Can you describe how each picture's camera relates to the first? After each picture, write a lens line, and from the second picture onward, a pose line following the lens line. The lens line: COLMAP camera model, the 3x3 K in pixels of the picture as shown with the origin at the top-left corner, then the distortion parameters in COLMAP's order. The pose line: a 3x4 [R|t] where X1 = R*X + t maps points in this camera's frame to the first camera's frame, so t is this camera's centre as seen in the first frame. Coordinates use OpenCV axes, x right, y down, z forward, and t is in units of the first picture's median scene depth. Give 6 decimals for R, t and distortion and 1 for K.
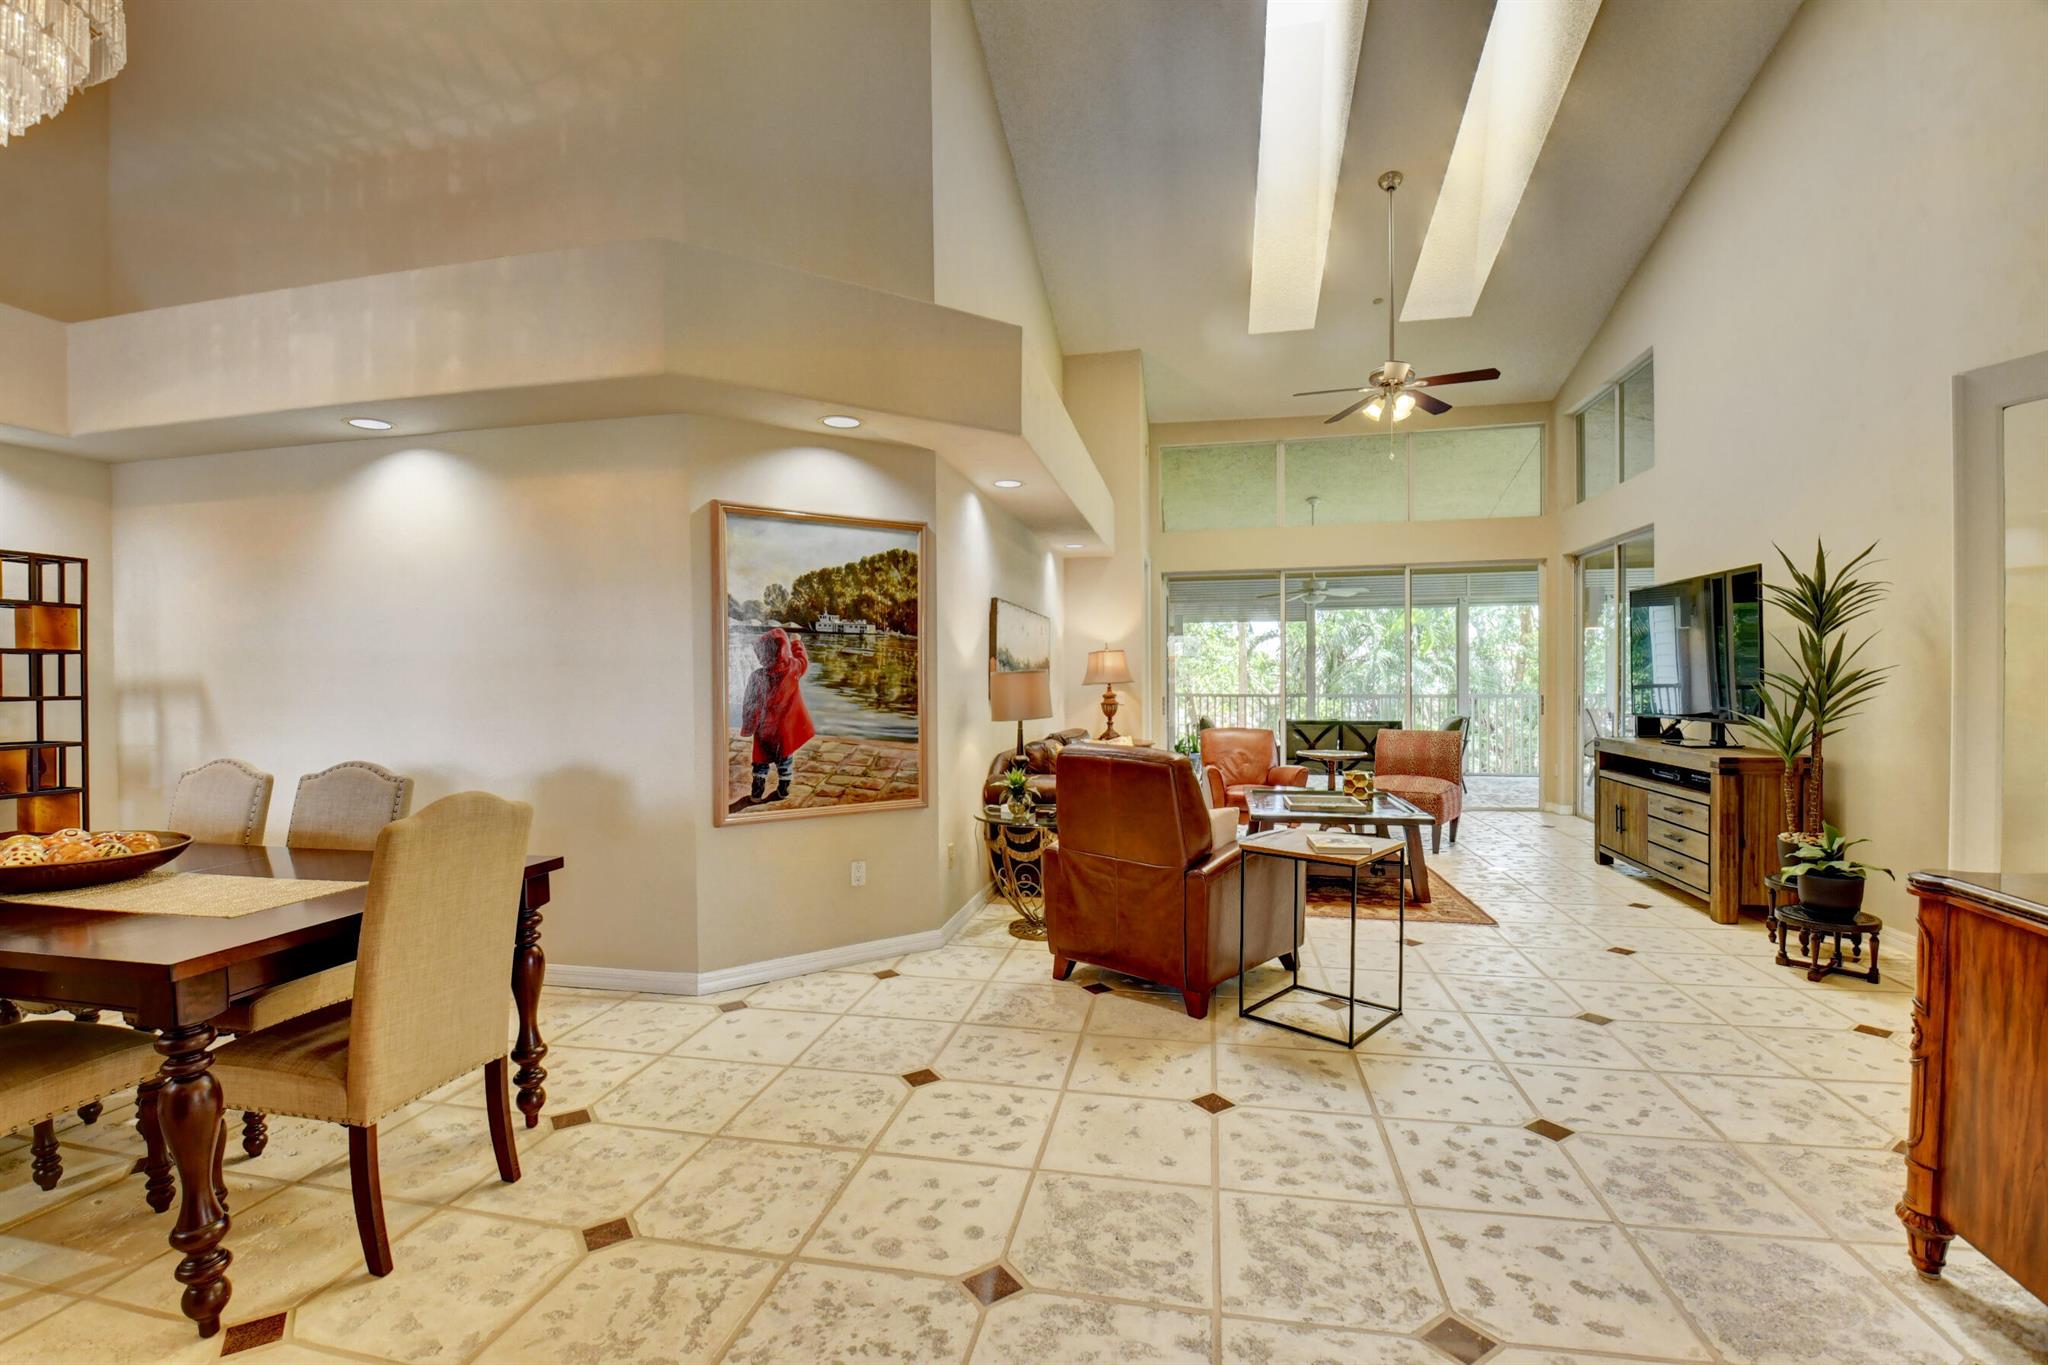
lens RADIAL K [[900.9, 0, 1024.4], [0, 900.9, 685.0], [0, 0, 1]] dist [0.001954, -0.022300]
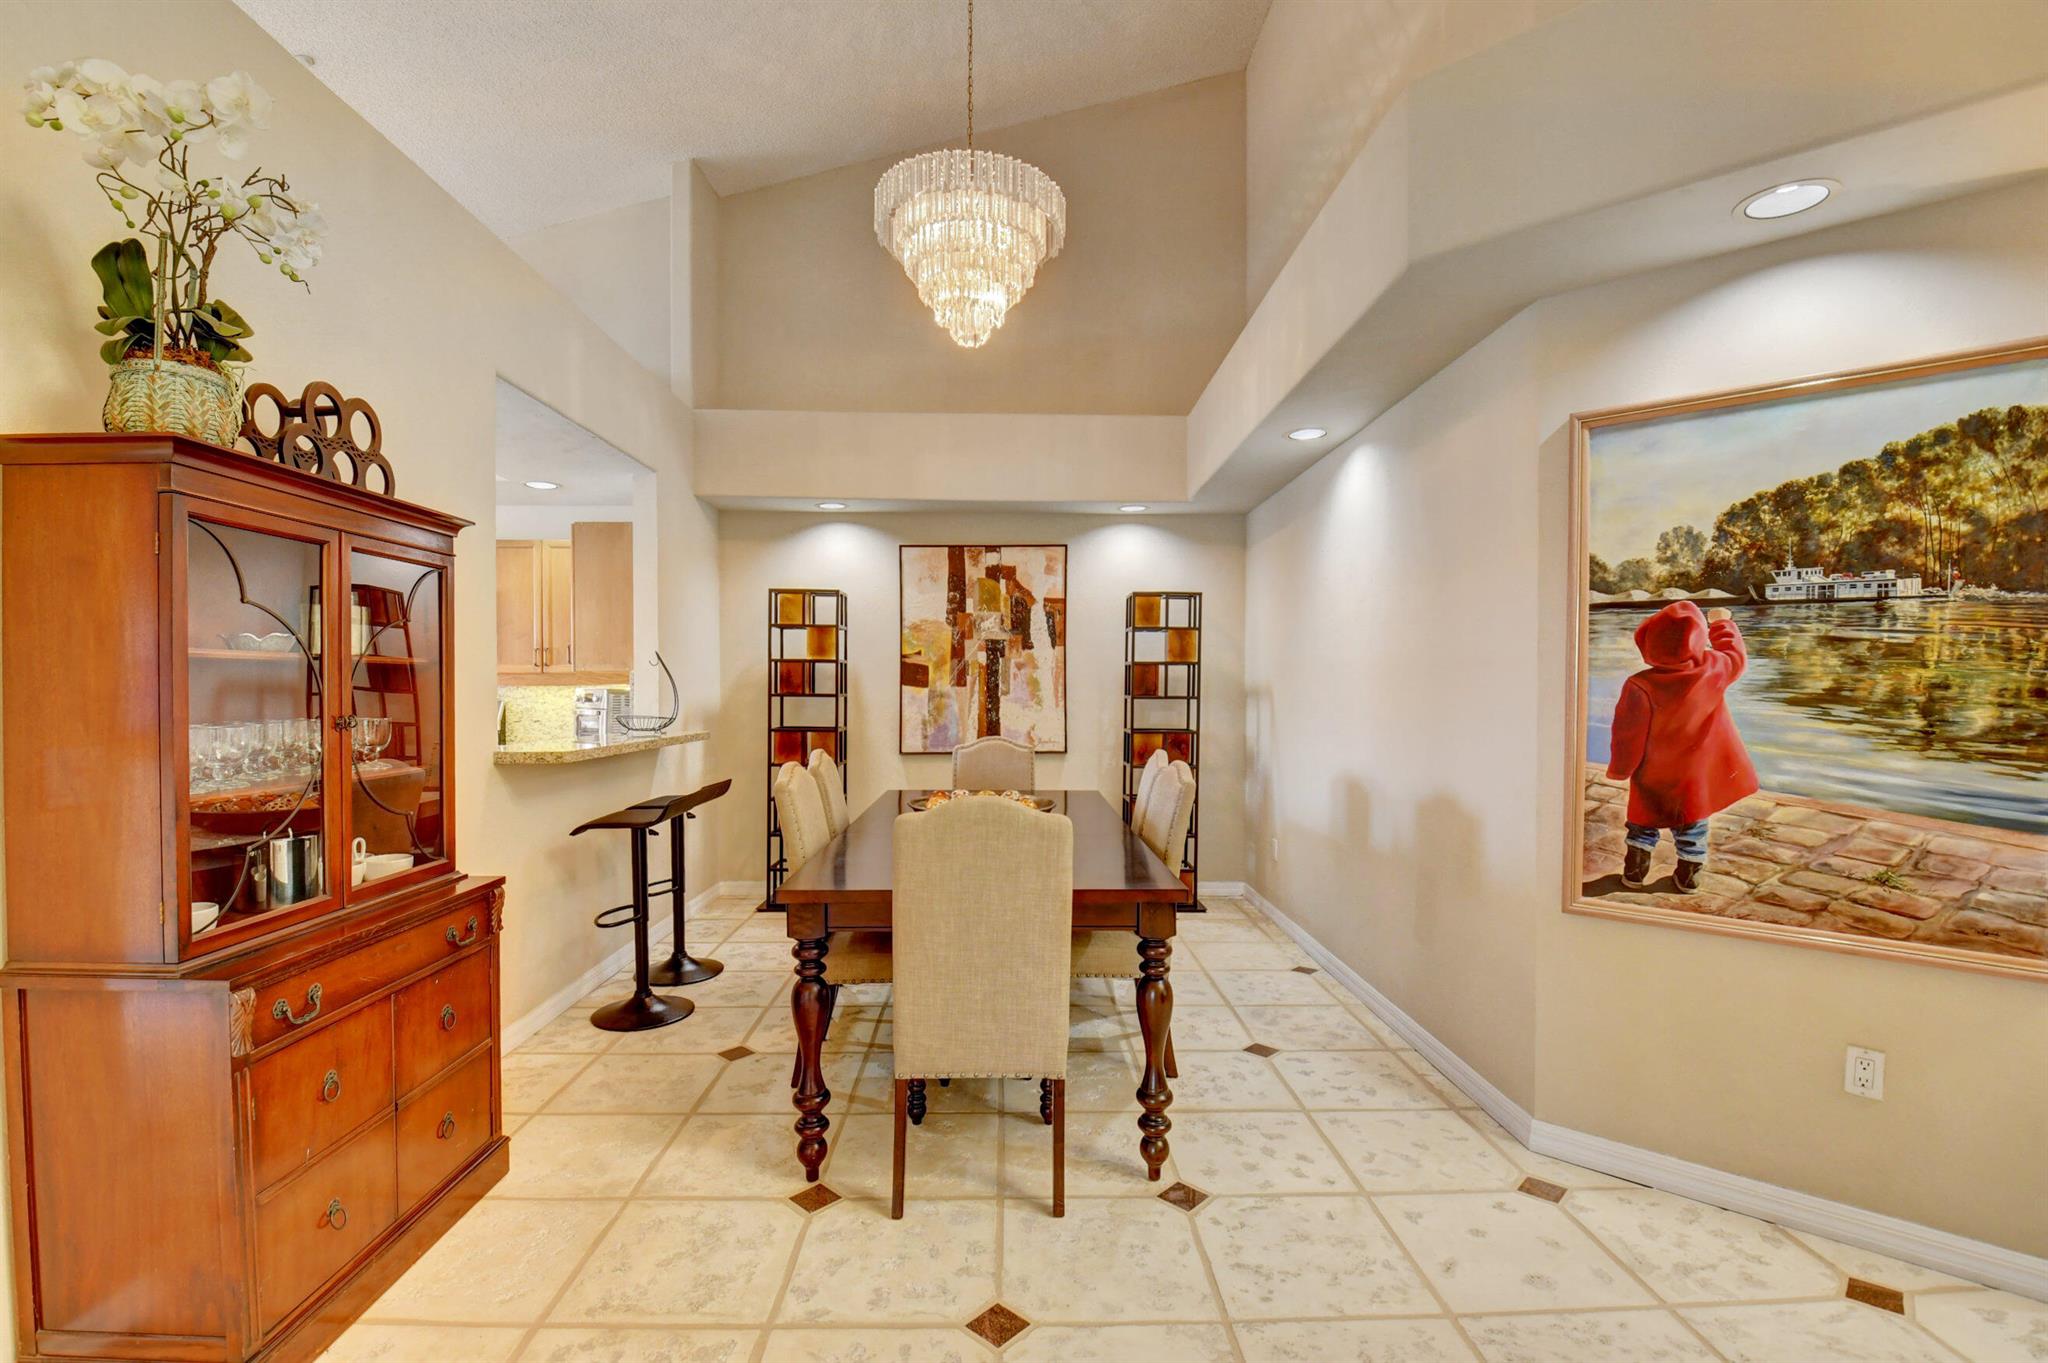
lens RADIAL K [[936.5, 0, 1019.7], [0, 936.5, 696.7], [0, 0, 1]] dist [0.021060, -0.028937]
pose [[0.221937, 0.018121, -0.974893, 0.210615], [-0.010775, 0.999812, 0.016131, -0.005462], [0.975001, 0.006925, 0.222091, 0.407353]]
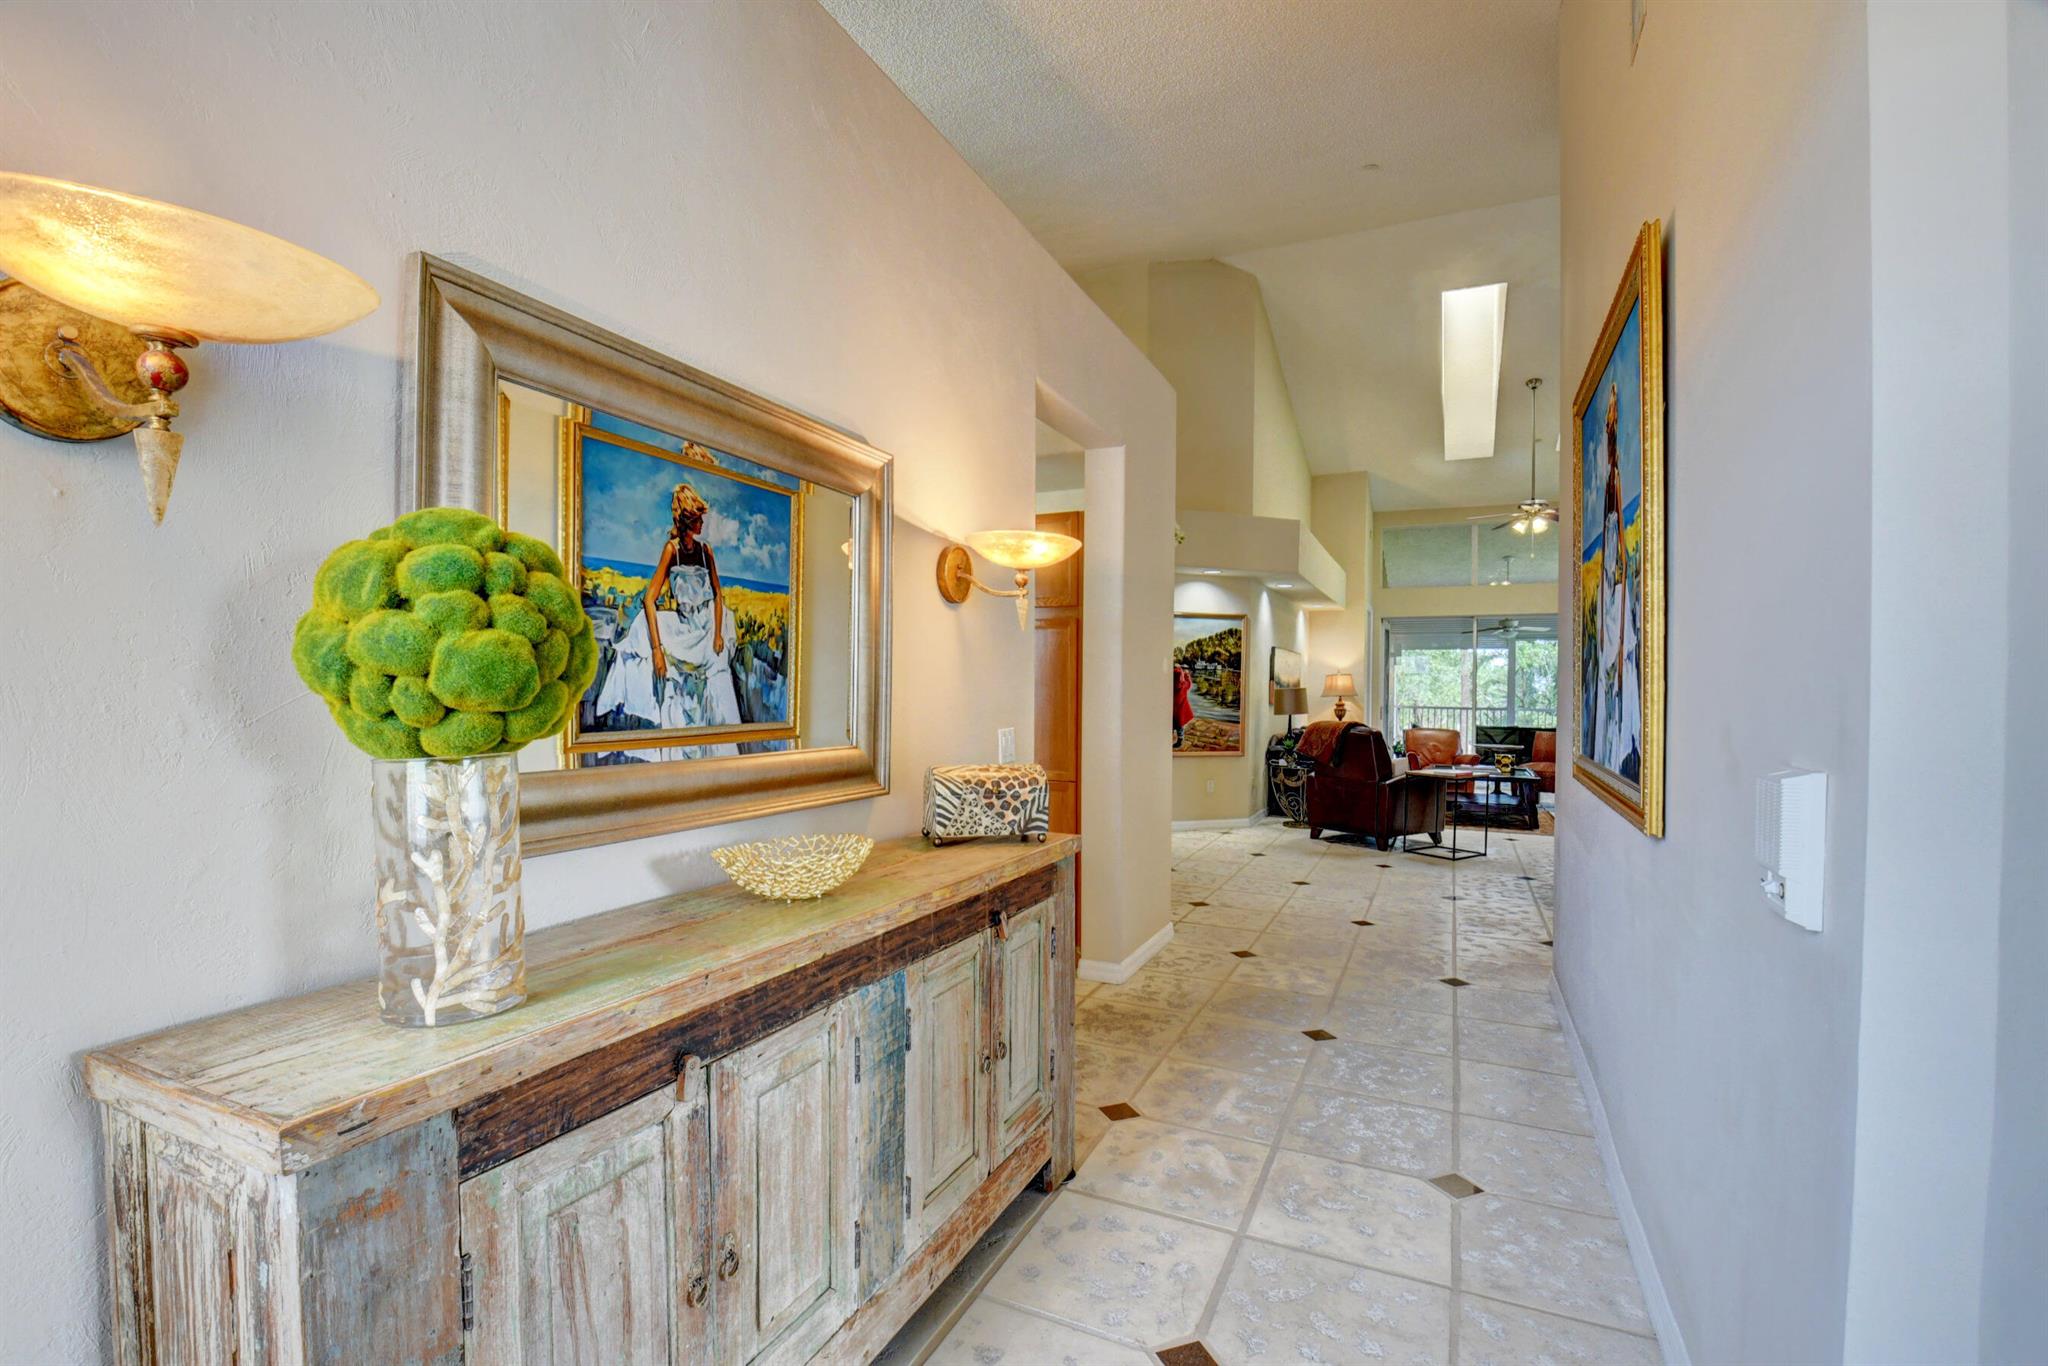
lens RADIAL K [[907.0, 0, 1025.4], [0, 907.0, 699.1], [0, 0, 1]] dist [0.012086, -0.023438]
pose [[0.971659, 0.018928, -0.235629, -0.107830], [-0.017868, 0.999818, 0.006633, 0.004628], [0.235711, -0.002235, 0.971821, -1.093461]]
